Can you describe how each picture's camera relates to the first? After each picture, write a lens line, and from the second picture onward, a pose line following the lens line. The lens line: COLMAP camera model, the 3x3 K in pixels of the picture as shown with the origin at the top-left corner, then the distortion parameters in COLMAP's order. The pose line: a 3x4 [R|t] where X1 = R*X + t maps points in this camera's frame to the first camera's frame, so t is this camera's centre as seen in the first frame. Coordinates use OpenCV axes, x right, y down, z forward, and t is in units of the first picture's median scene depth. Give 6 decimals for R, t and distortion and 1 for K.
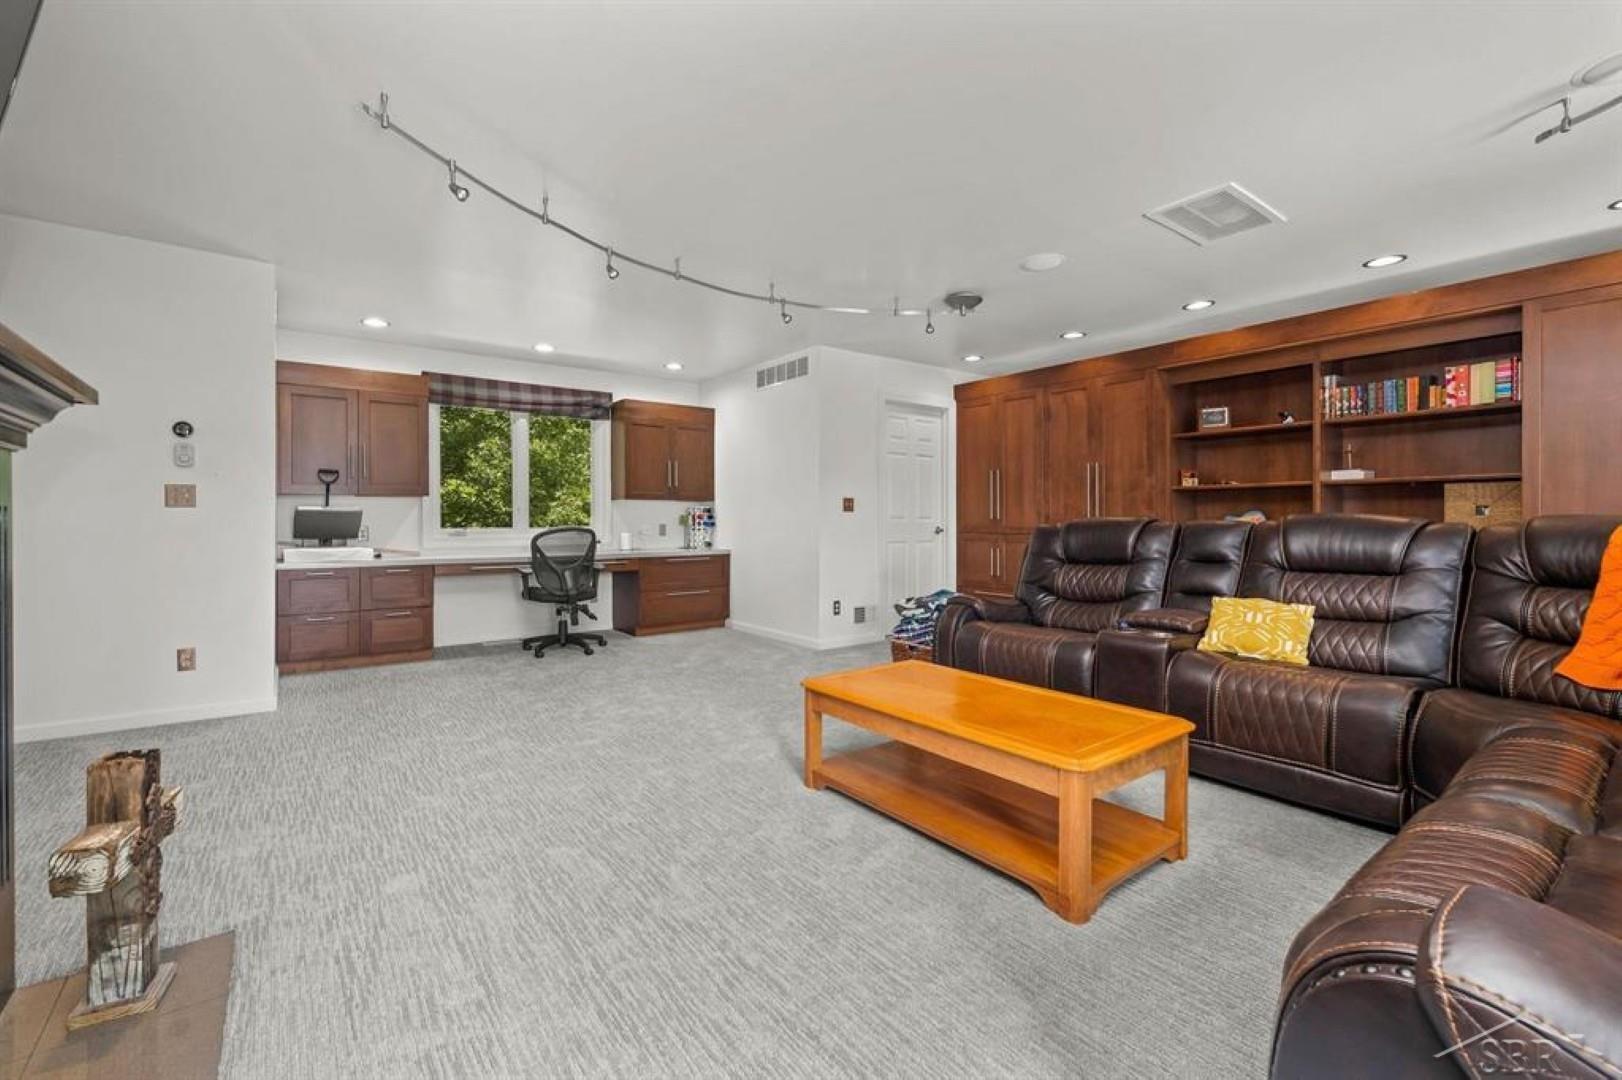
lens RADIAL K [[693.0, 0, 806.0], [0, 693.0, 531.4], [0, 0, 1]] dist [-0.000346, -0.000220]
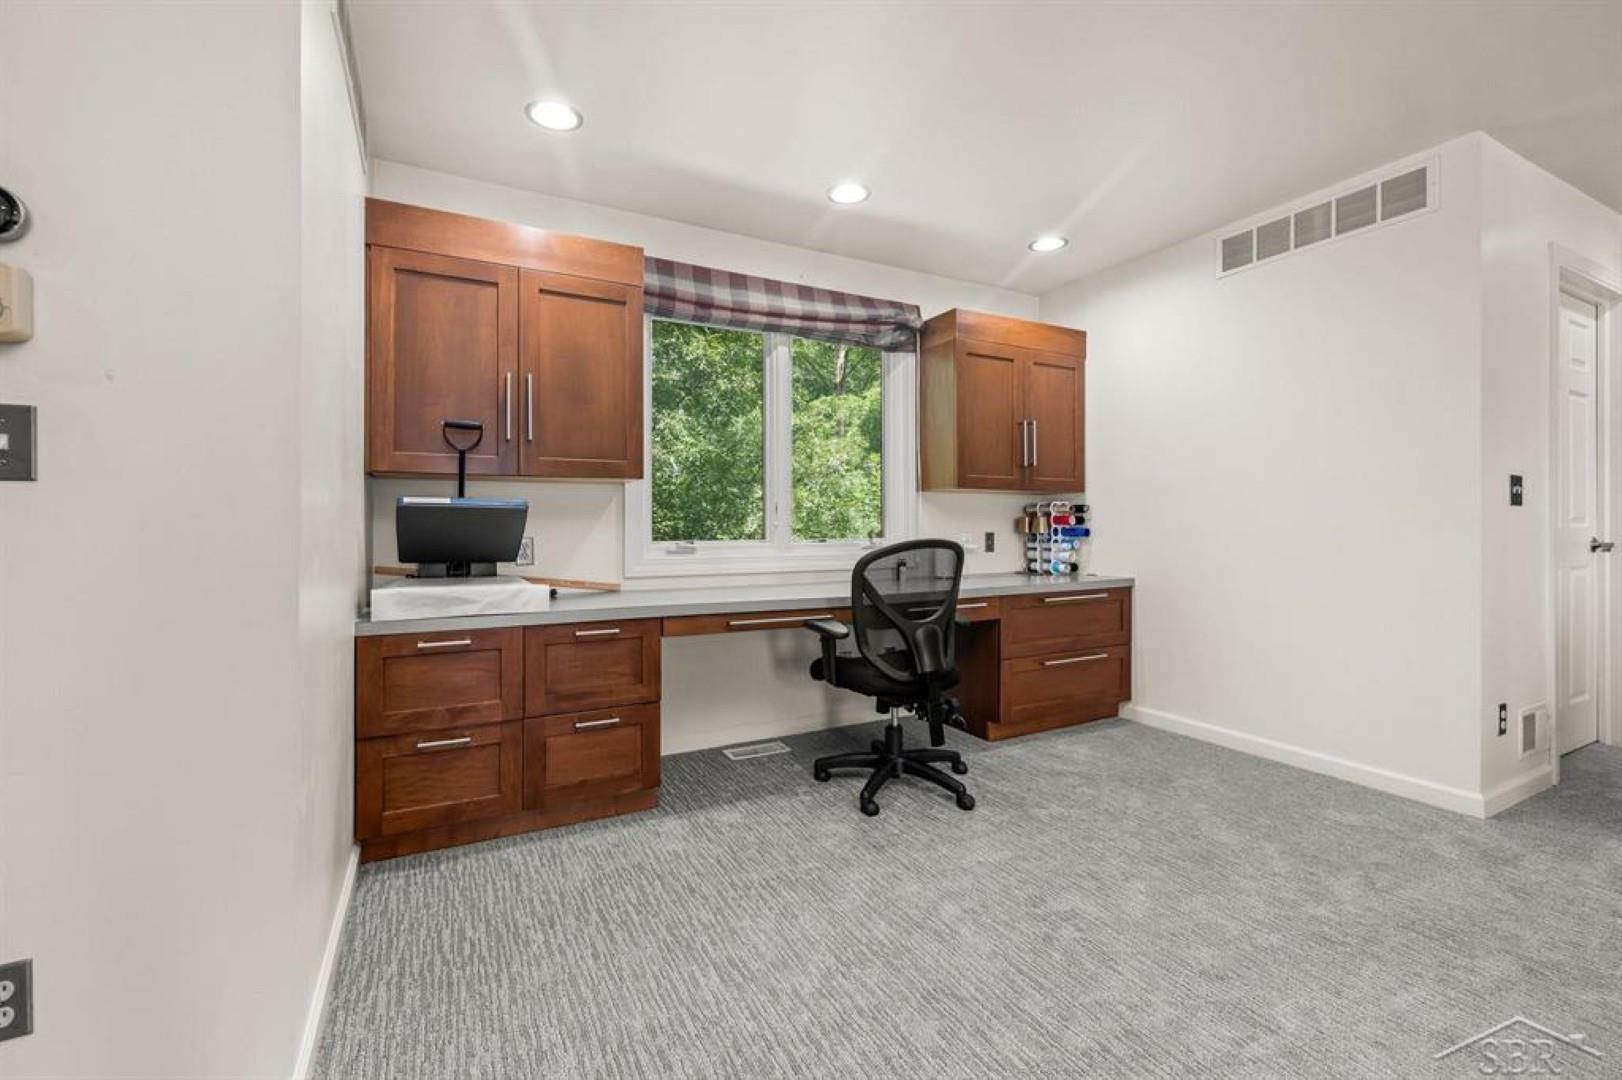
lens RADIAL K [[691.1, 0, 820.0], [0, 691.1, 533.7], [0, 0, 1]] dist [0.000050, -0.000092]
pose [[0.989765, 0.000709, -0.142705, -0.311575], [-0.001379, 0.999988, -0.004595, -0.007114], [0.142700, 0.004745, 0.989755, 0.465646]]
